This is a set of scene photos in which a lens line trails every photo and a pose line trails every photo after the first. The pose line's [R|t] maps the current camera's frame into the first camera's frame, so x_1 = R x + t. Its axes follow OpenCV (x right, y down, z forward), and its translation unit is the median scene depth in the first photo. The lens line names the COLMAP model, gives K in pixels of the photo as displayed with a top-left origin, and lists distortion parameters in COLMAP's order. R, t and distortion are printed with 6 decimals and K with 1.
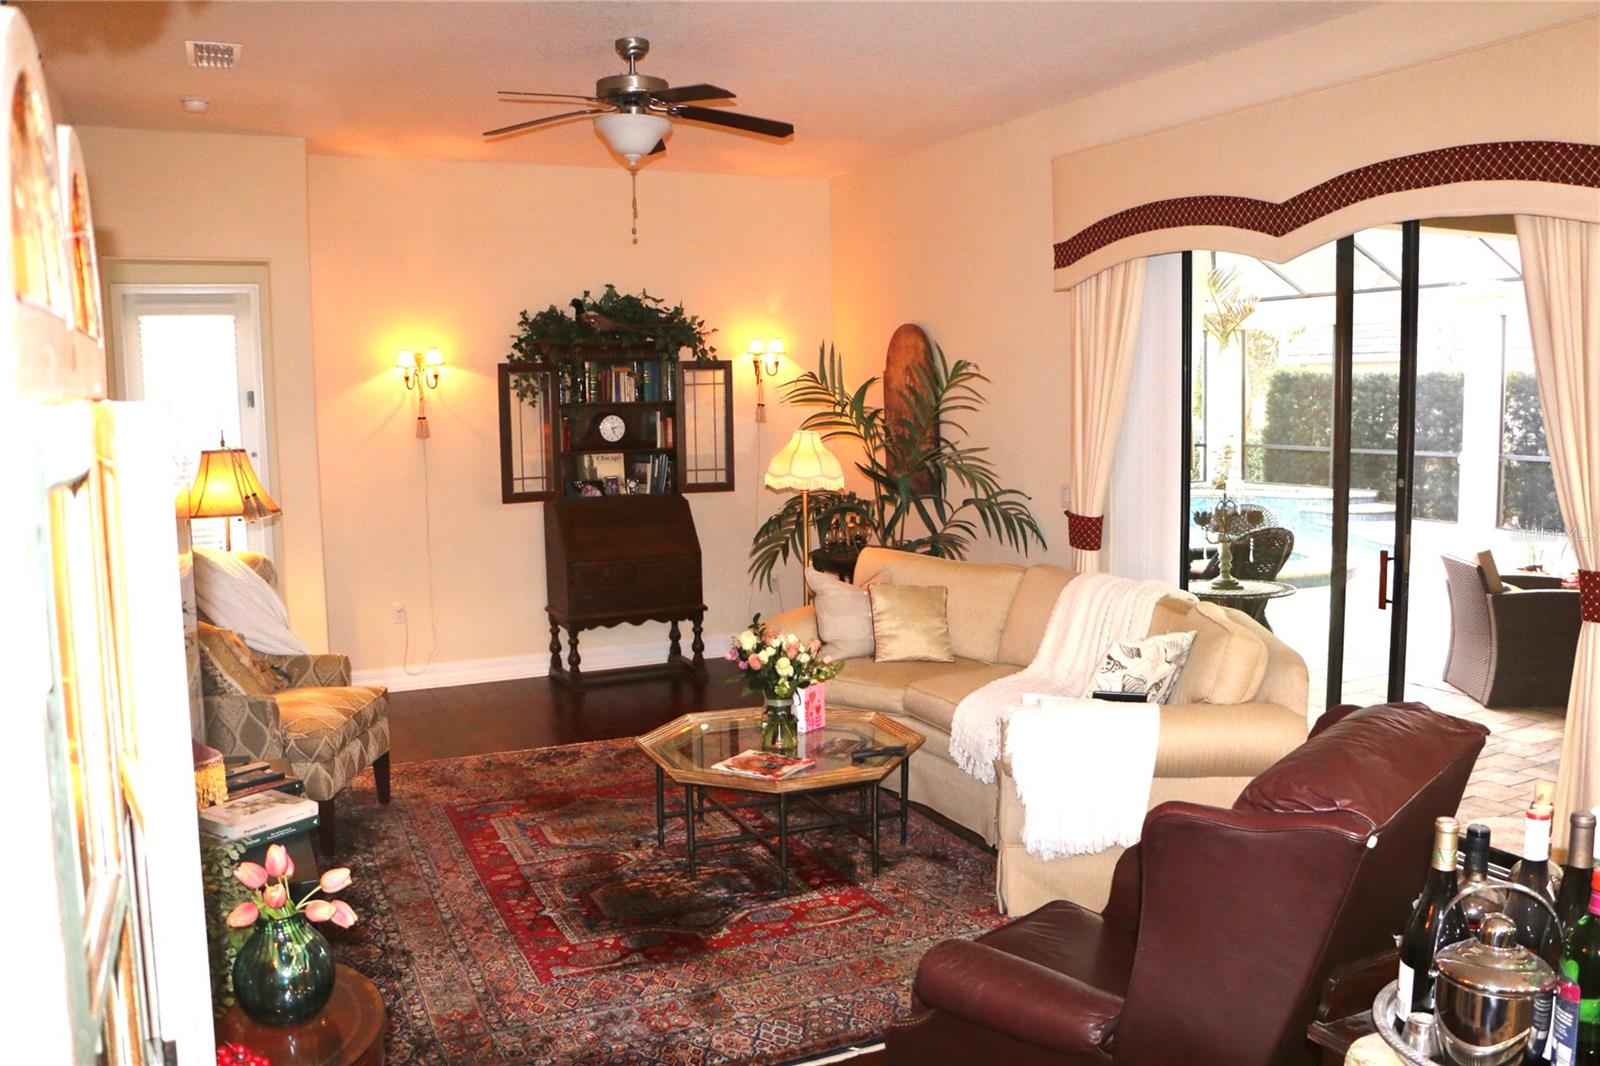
lens RADIAL K [[1301.1, 0, 801.4], [0, 1301.1, 536.0], [0, 0, 1]] dist [-0.174407, 0.131574]
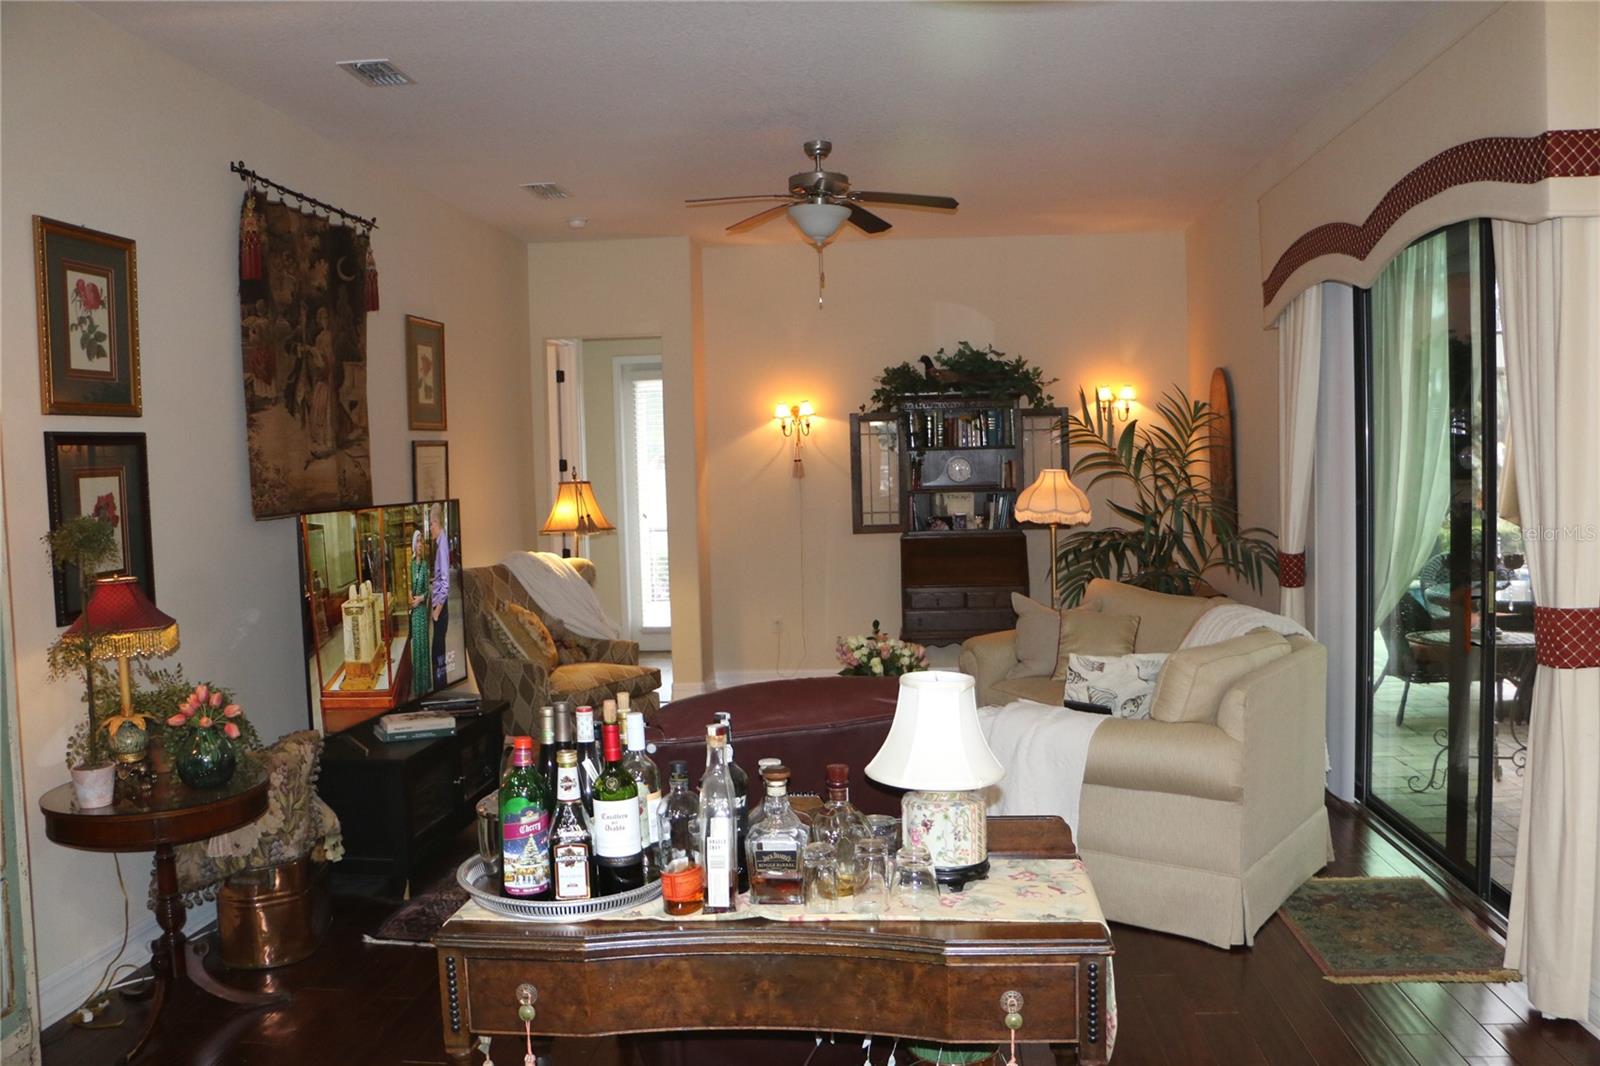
lens RADIAL K [[1301.1, 0, 802.1], [0, 1301.1, 530.9], [0, 0, 1]] dist [-0.174407, 0.131574]
pose [[0.853929, 0.019176, -0.520036, 0.336845], [-0.043956, 0.998407, -0.035363, 0.015340], [0.518530, 0.053056, 0.853412, -0.022750]]
